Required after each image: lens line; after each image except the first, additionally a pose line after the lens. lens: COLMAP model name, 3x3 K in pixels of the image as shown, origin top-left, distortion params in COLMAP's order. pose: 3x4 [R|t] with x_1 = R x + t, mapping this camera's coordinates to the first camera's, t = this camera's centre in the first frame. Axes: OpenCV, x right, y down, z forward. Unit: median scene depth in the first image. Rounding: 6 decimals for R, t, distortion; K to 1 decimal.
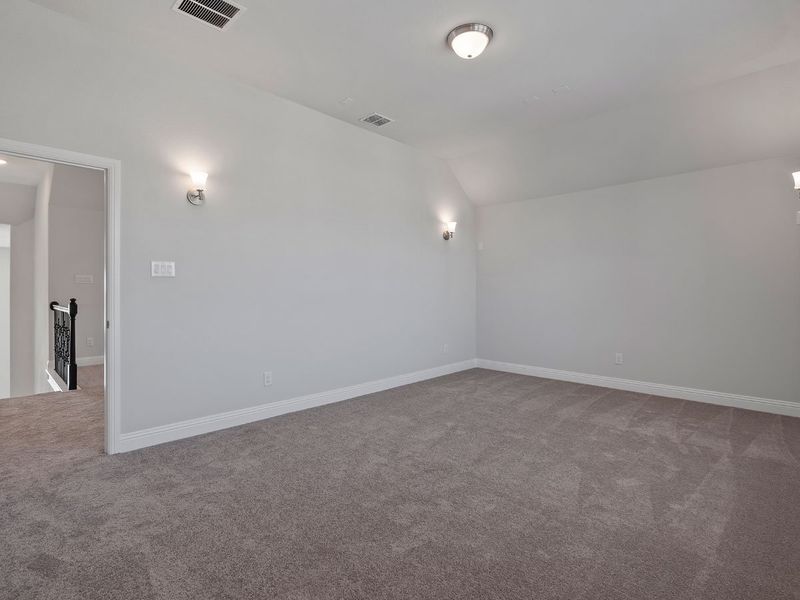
lens RADIAL K [[402.8, 0, 399.8], [0, 402.8, 285.5], [0, 0, 1]] dist [-0.015988, -0.000002]
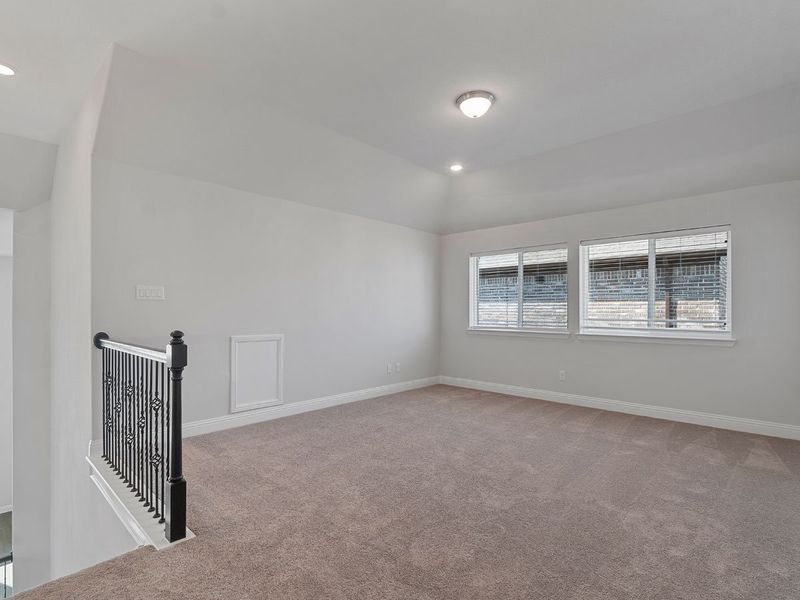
lens RADIAL K [[395.9, 0, 400.3], [0, 395.9, 308.8], [0, 0, 1]] dist [0.001097, 0.000196]
pose [[0.999906, 0.001258, 0.013644, -0.457200], [-0.001281, 0.999998, 0.001639, 0.005327], [-0.013642, -0.001656, 0.999906, 0.440334]]
